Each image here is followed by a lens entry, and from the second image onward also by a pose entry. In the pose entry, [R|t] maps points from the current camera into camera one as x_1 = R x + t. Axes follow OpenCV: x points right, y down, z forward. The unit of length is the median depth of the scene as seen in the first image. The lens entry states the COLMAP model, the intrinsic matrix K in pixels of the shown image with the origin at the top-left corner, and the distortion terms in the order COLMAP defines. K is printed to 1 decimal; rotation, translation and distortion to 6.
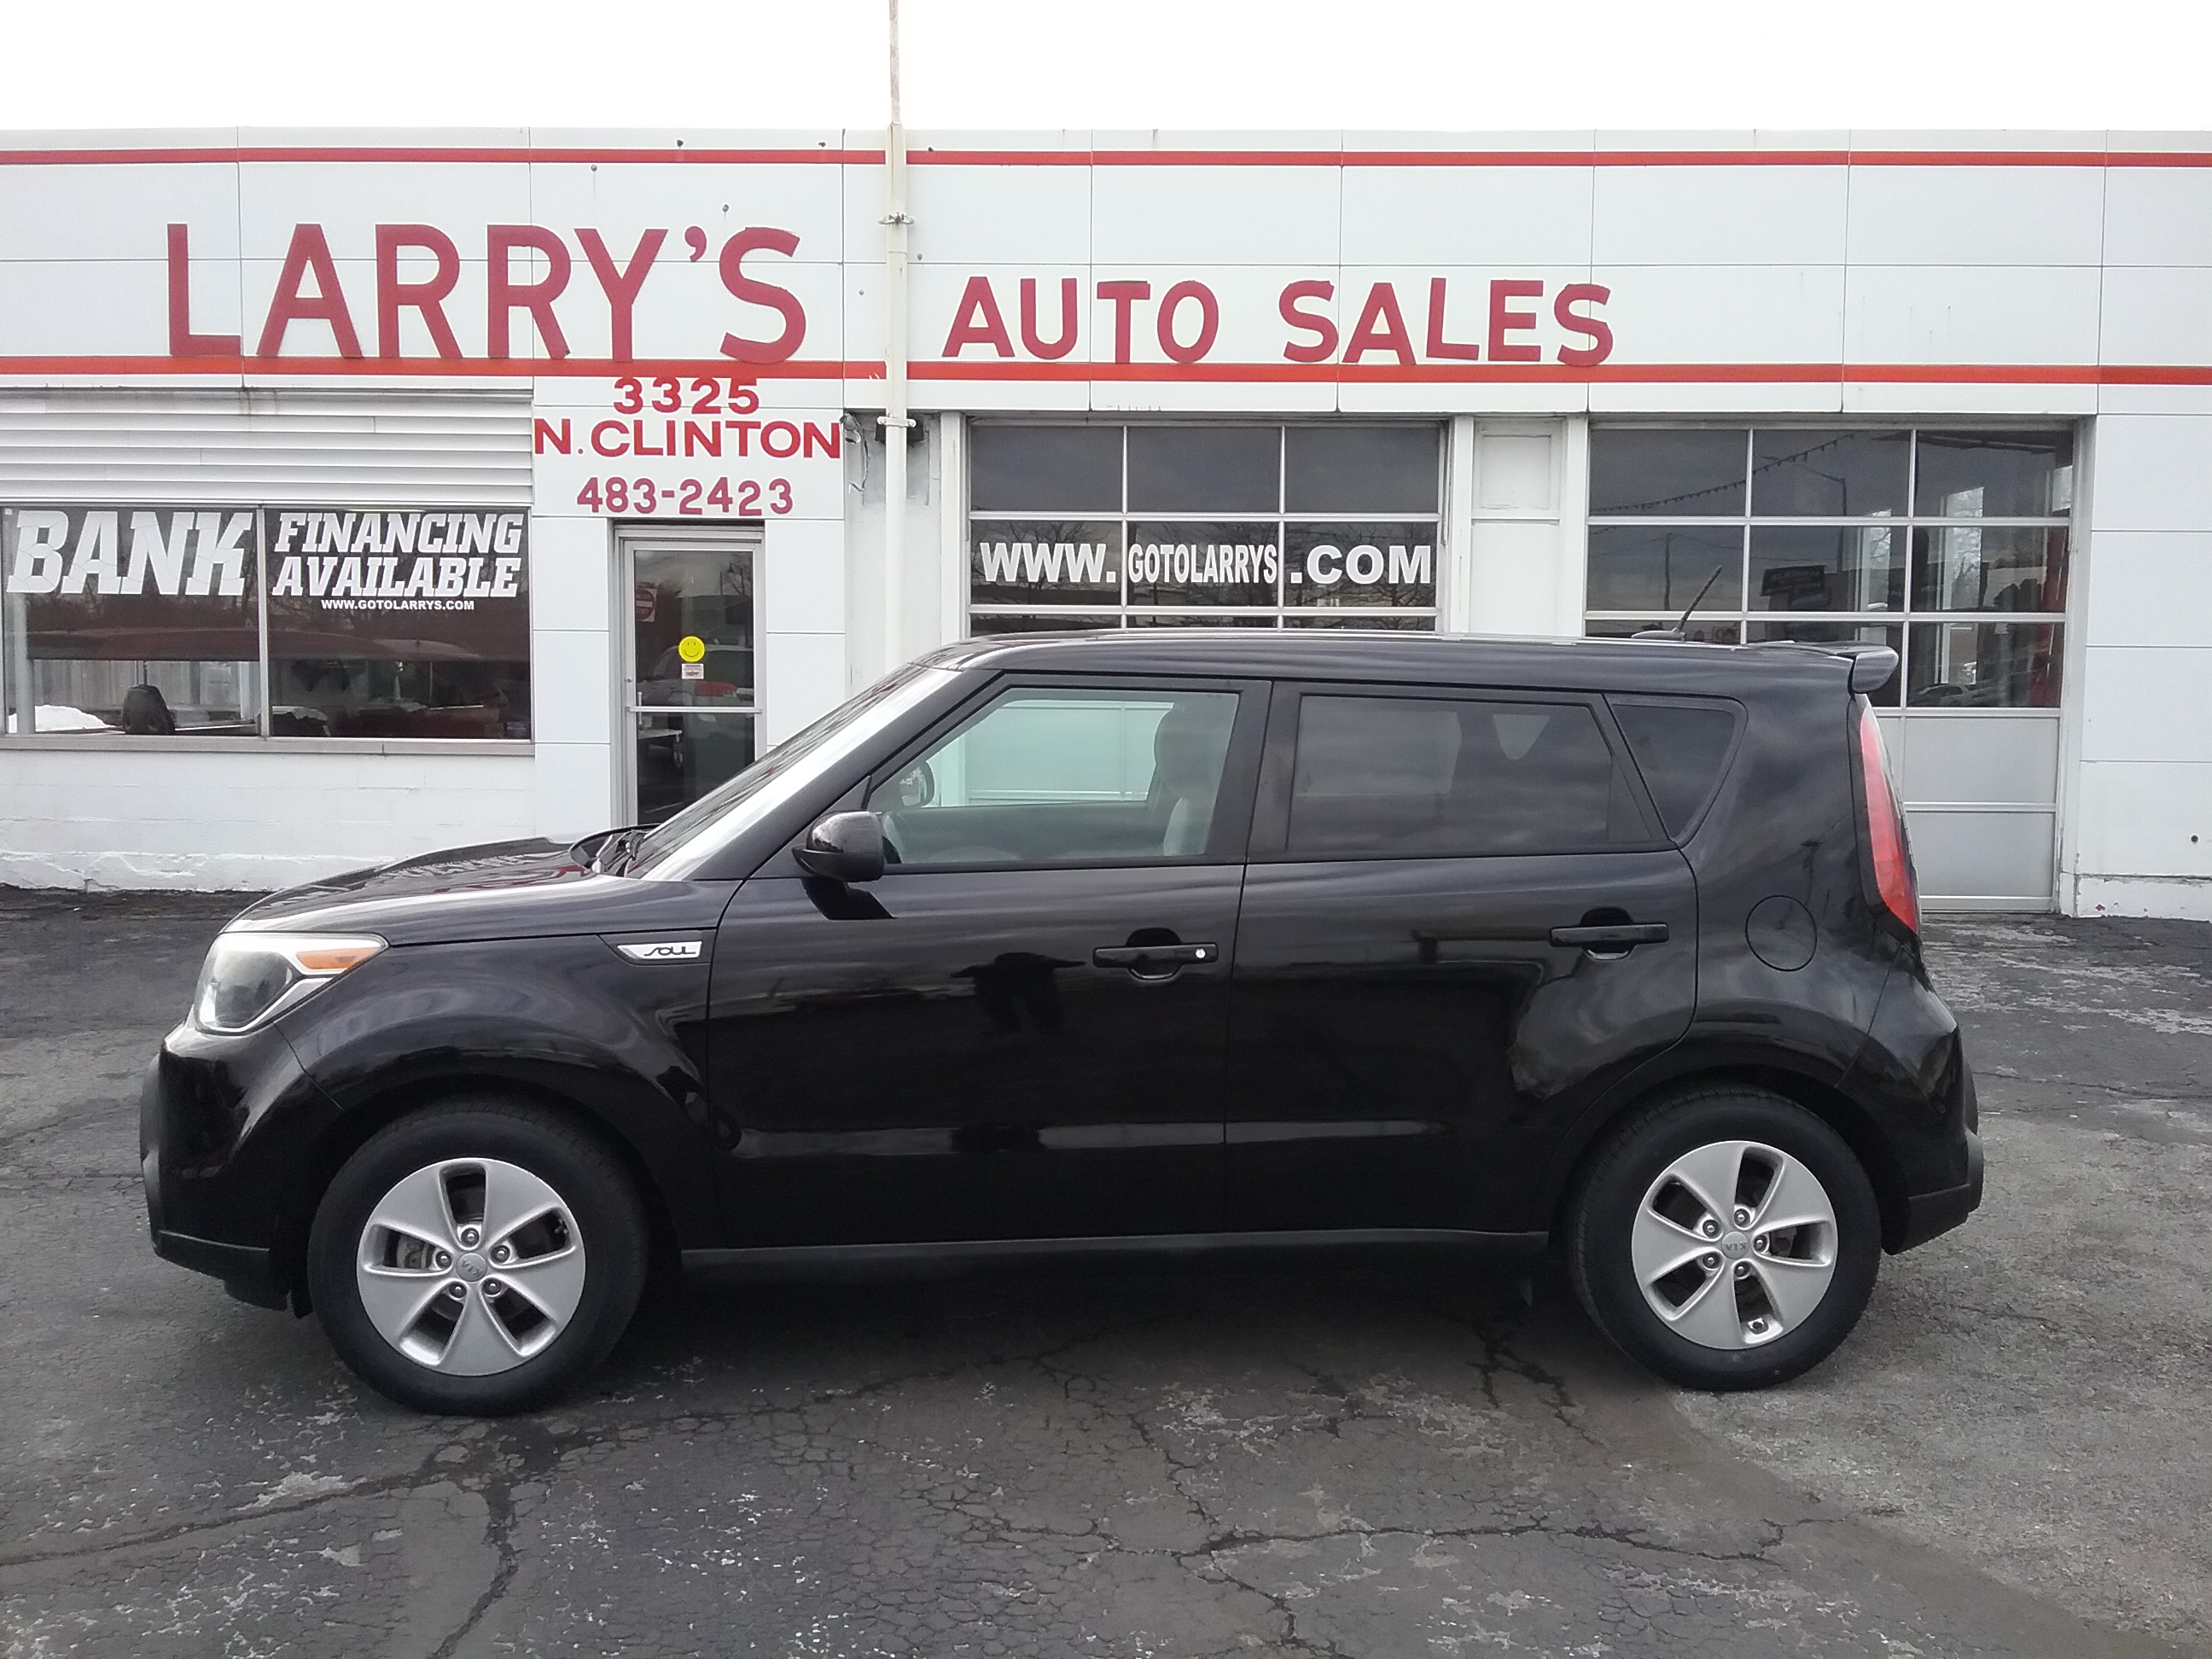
lens RADIAL K [[2053.0, 0, 1145.0], [0, 2053.0, 817.4], [0, 0, 1]] dist [0.076898, -0.160221]
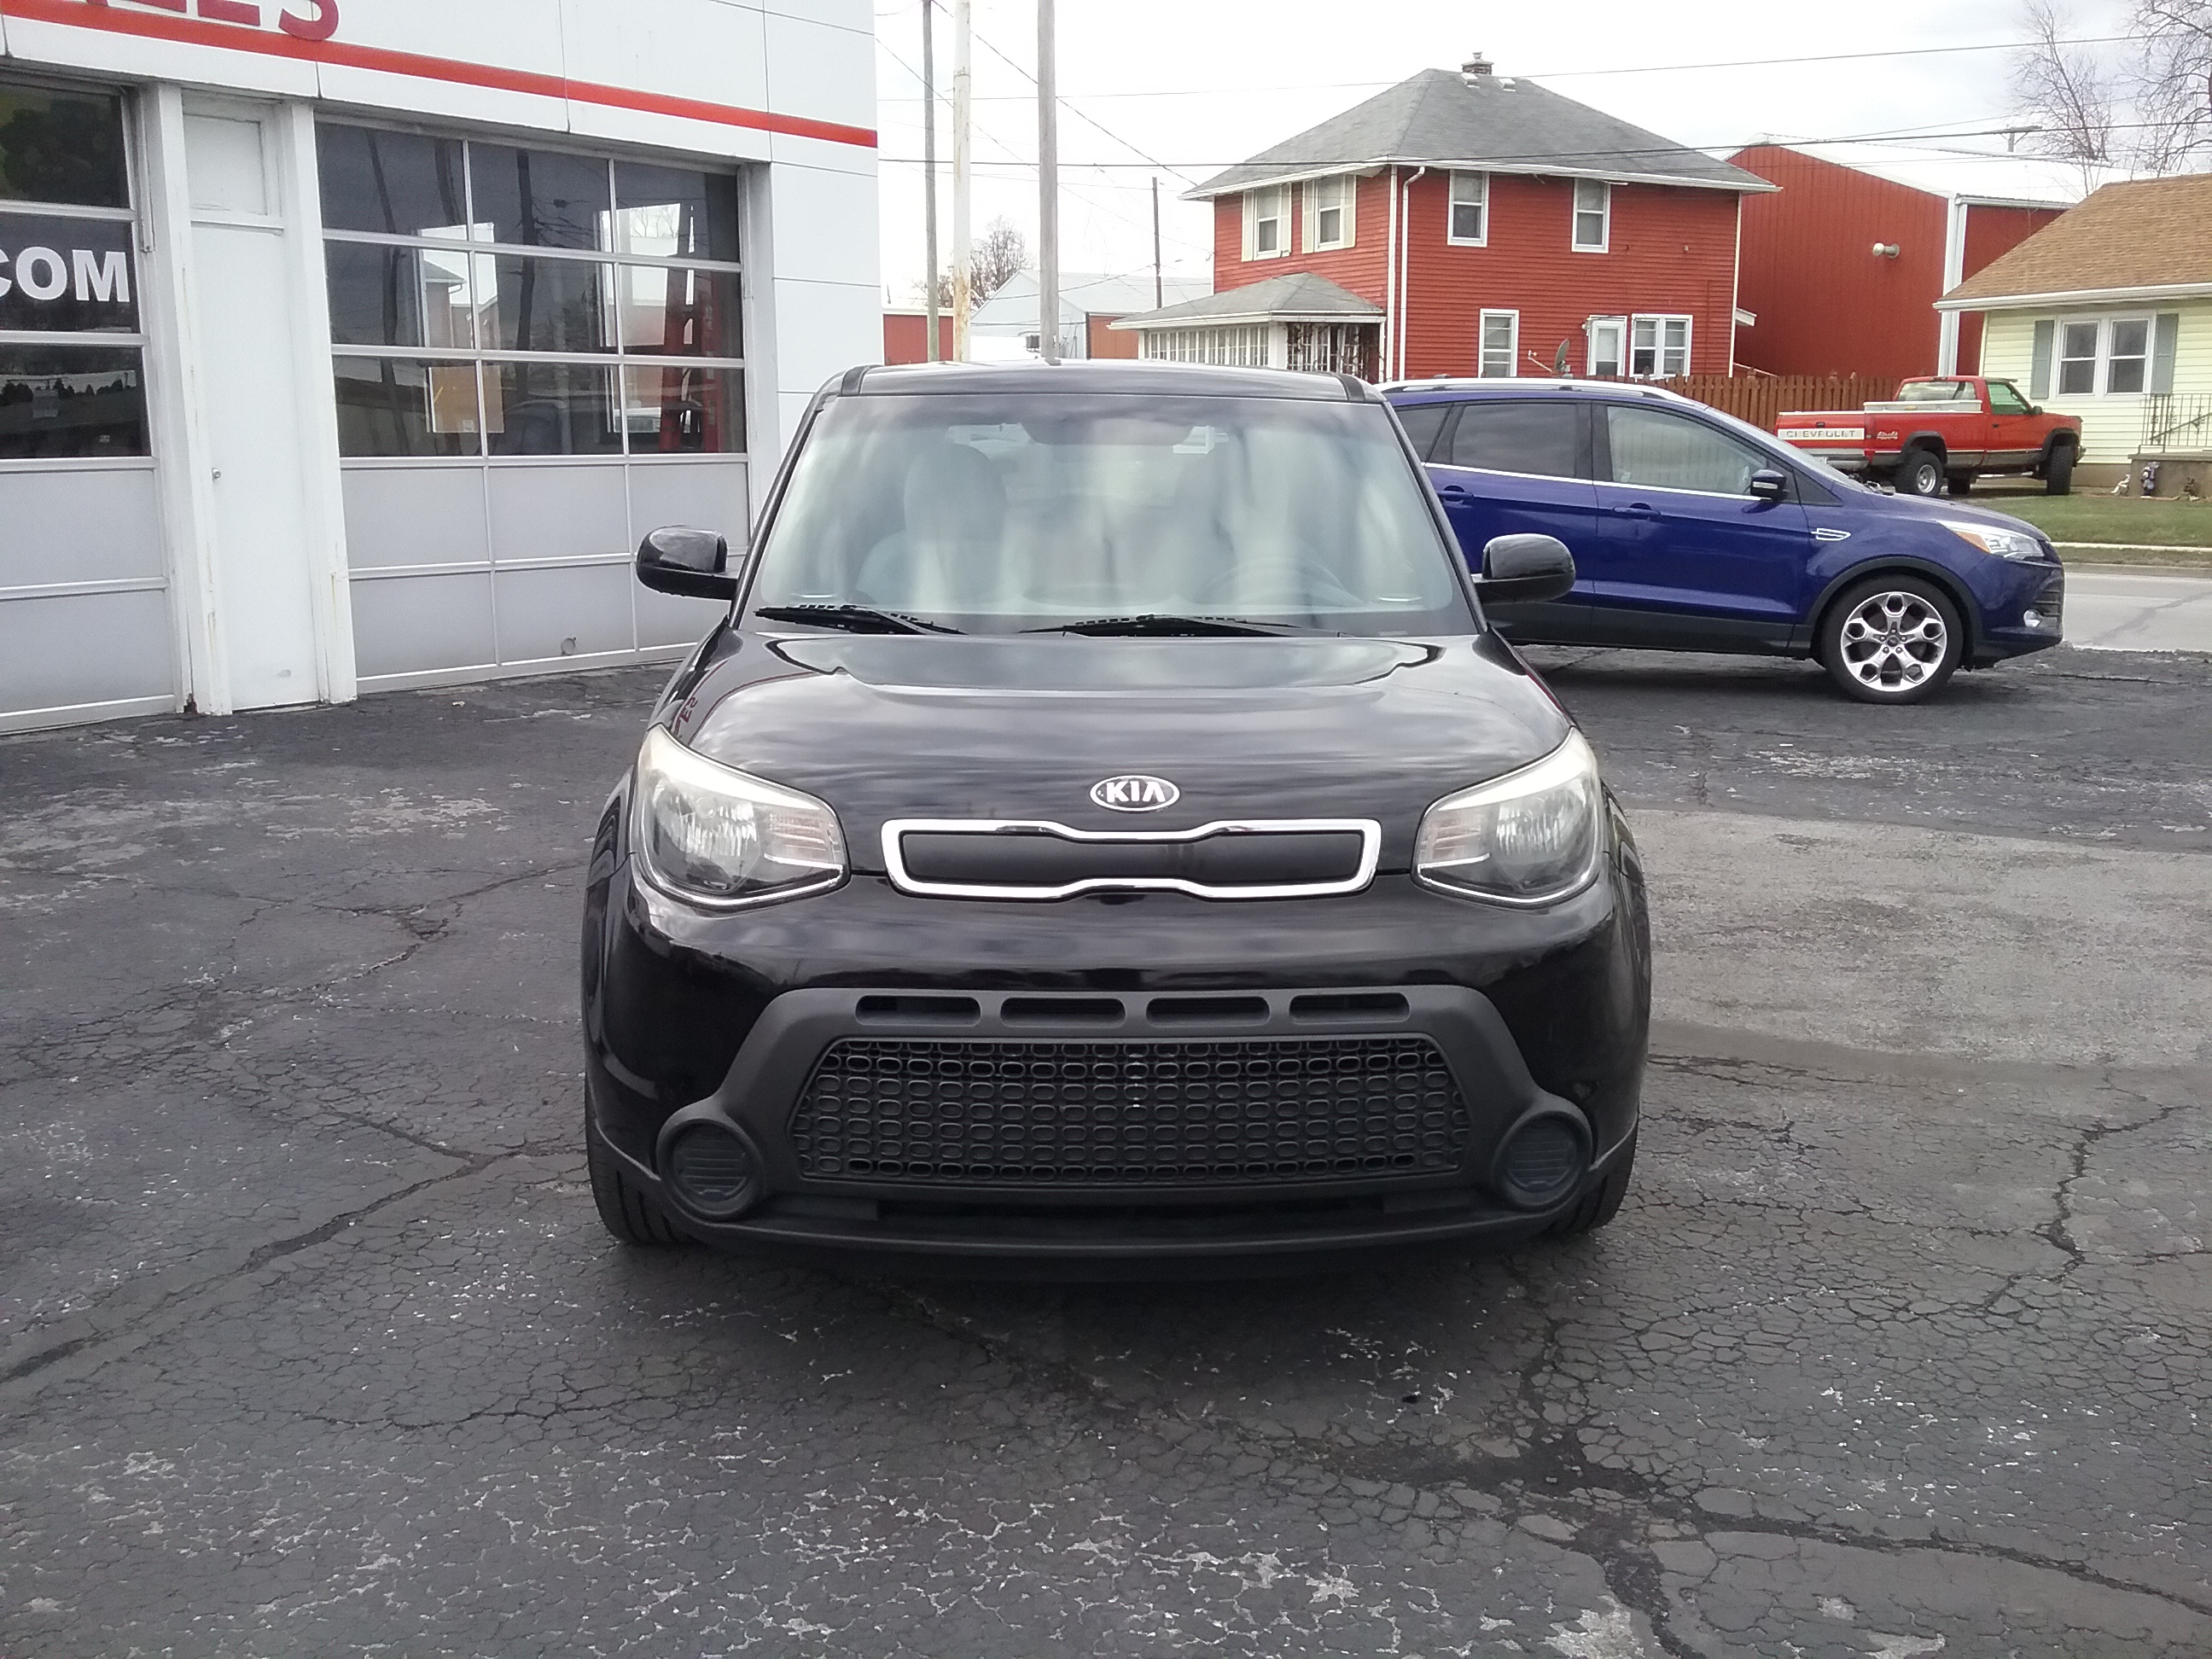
lens RADIAL K [[2041.6, 0, 1159.8], [0, 2041.6, 831.8], [0, 0, 1]] dist [0.071091, -0.140754]
pose [[0.561991, -0.169243, 0.809644, -0.301242], [0.066740, 0.984930, 0.159558, -0.014890], [-0.824447, -0.035634, 0.564817, 0.232304]]
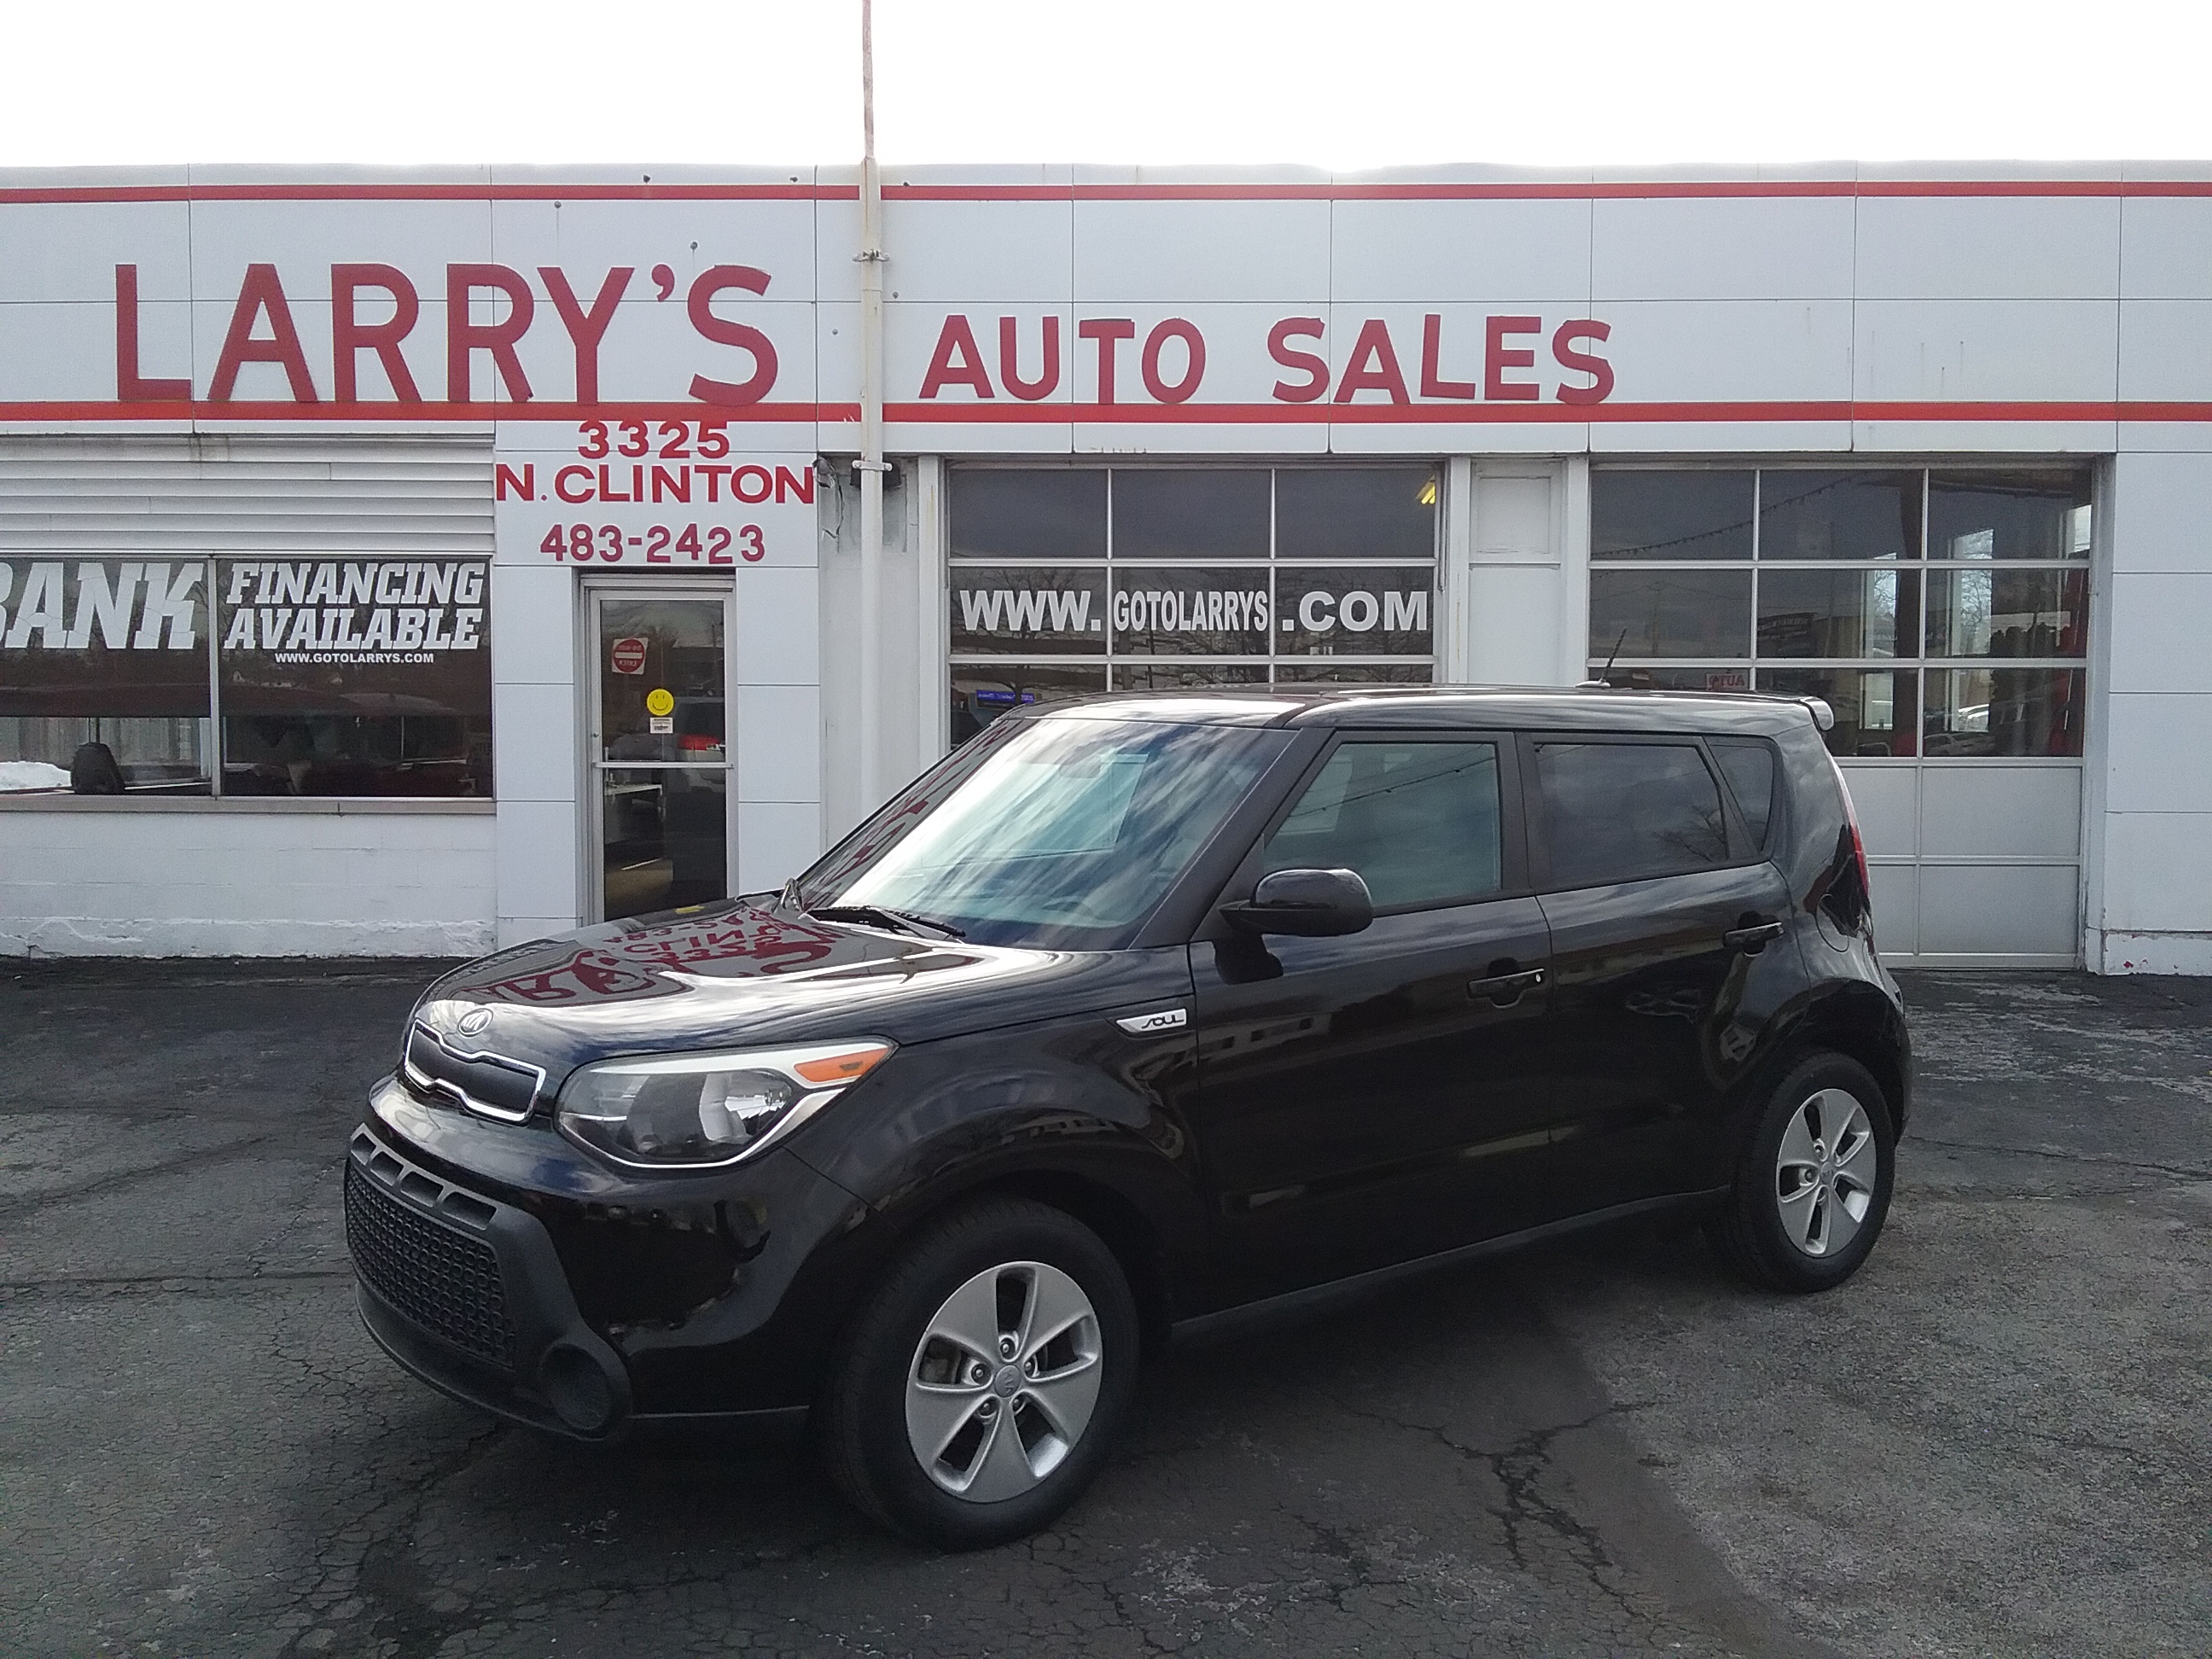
lens RADIAL K [[2041.6, 0, 1159.8], [0, 2041.6, 831.8], [0, 0, 1]] dist [0.071091, -0.140754]
pose [[0.999935, -0.005736, 0.009853, 0.003509], [0.005894, 0.999853, -0.016123, -0.004548], [-0.009759, 0.016180, 0.999821, 0.043802]]
